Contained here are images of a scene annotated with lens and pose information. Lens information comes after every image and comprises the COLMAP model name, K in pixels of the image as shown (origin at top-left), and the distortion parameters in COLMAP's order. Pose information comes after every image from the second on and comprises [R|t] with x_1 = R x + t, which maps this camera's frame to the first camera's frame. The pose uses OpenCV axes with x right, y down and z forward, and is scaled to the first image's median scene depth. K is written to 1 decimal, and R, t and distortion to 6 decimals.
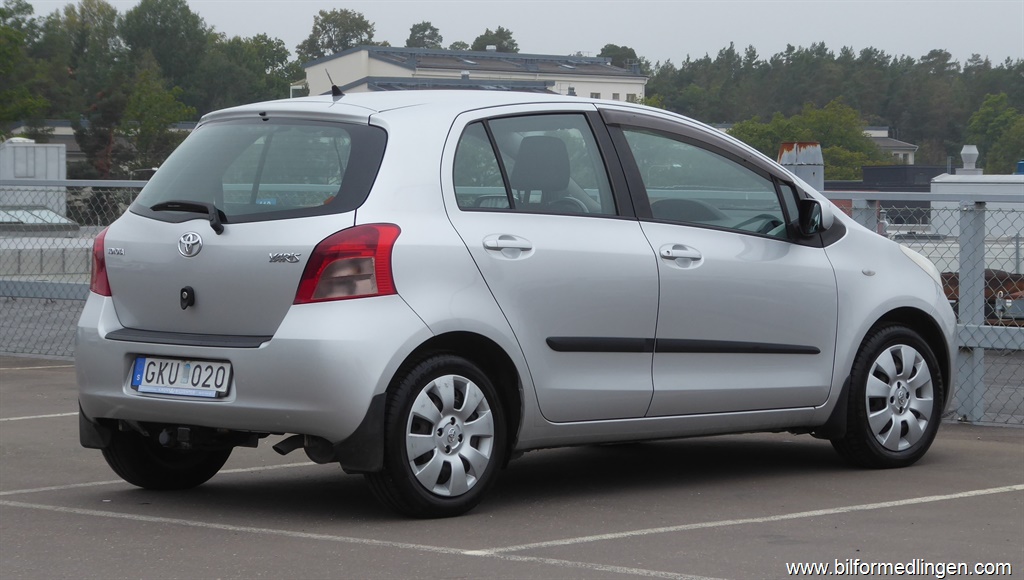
lens RADIAL K [[3682.1, 0, 512.0], [0, 3682.1, 290.0], [0, 0, 1]] dist [0.233828, 1.129592]
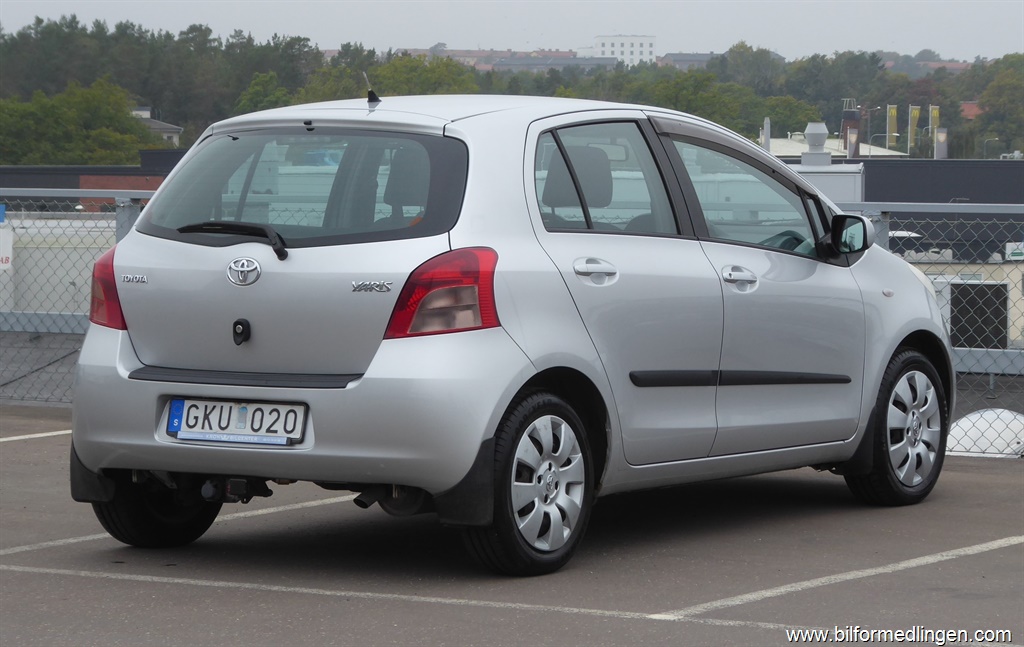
lens RADIAL K [[3950.8, 0, 512.0], [0, 3950.8, 323.5], [0, 0, 1]] dist [0.173712, 2.540832]
pose [[0.976972, -0.009970, 0.213136, -0.222606], [0.007566, 0.999898, 0.012092, -0.010669], [-0.213235, -0.010201, 0.976948, 0.060329]]
